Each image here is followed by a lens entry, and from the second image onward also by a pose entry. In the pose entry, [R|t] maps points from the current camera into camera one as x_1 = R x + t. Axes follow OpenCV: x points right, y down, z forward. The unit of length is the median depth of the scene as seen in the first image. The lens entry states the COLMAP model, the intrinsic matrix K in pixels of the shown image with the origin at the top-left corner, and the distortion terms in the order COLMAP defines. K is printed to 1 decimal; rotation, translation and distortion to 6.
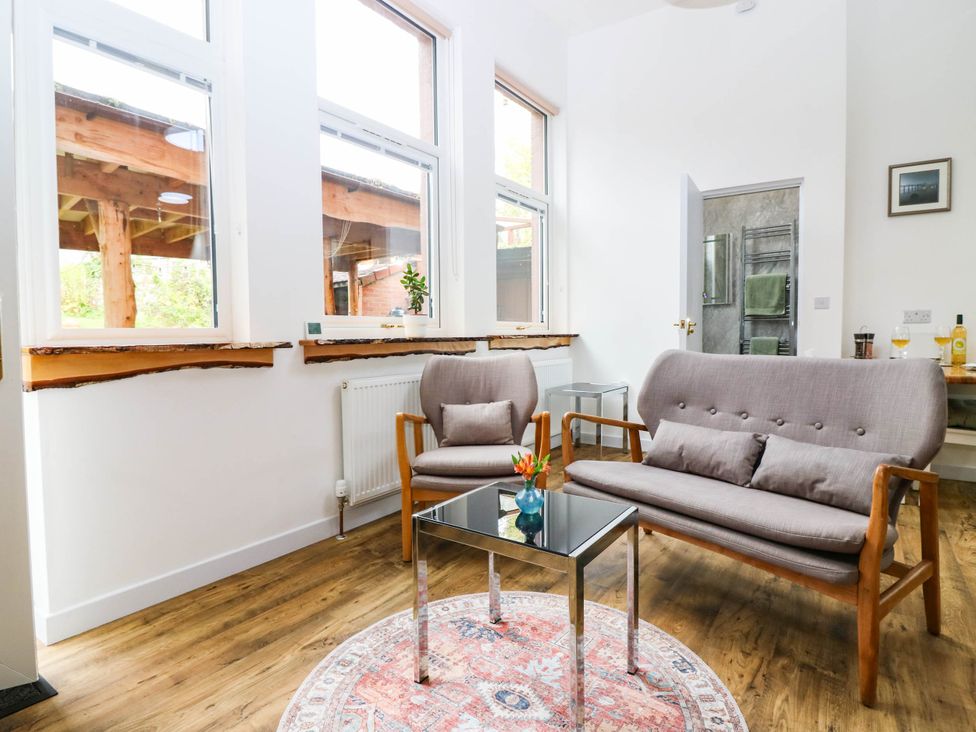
lens RADIAL K [[534.3, 0, 487.1], [0, 534.3, 351.6], [0, 0, 1]] dist [0.006175, -0.017962]
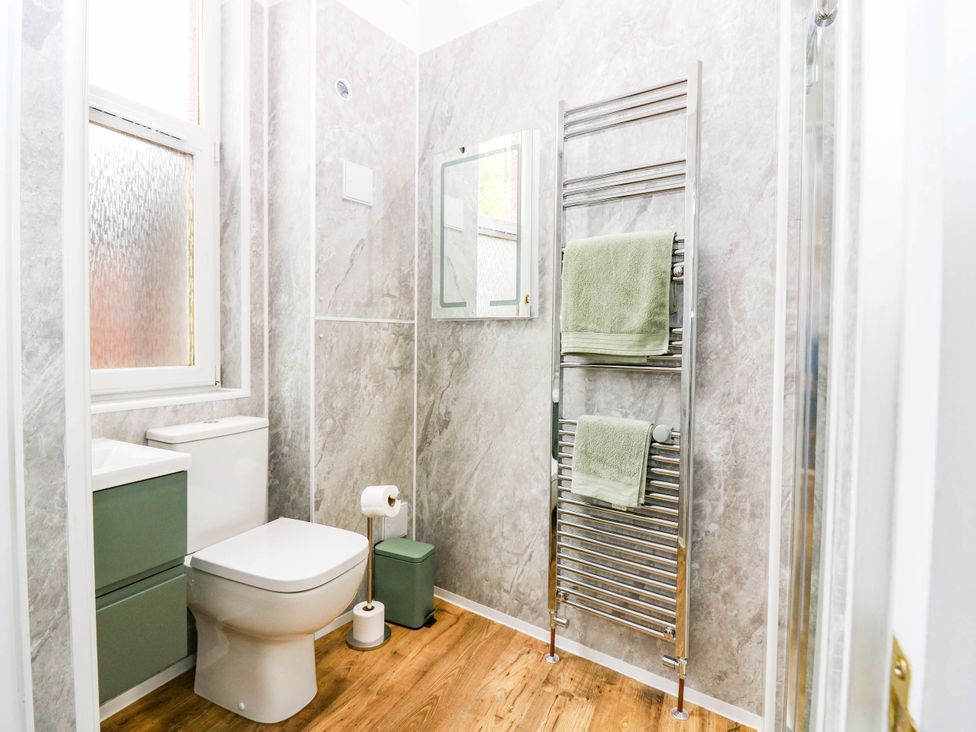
lens RADIAL K [[508.3, 0, 492.6], [0, 508.3, 355.5], [0, 0, 1]] dist [0.002007, -0.014692]
pose [[0.980891, 0.013044, 0.194118, 0.383031], [-0.011255, 0.999883, -0.010314, -0.063957], [-0.194230, 0.007932, 0.980924, 0.701339]]
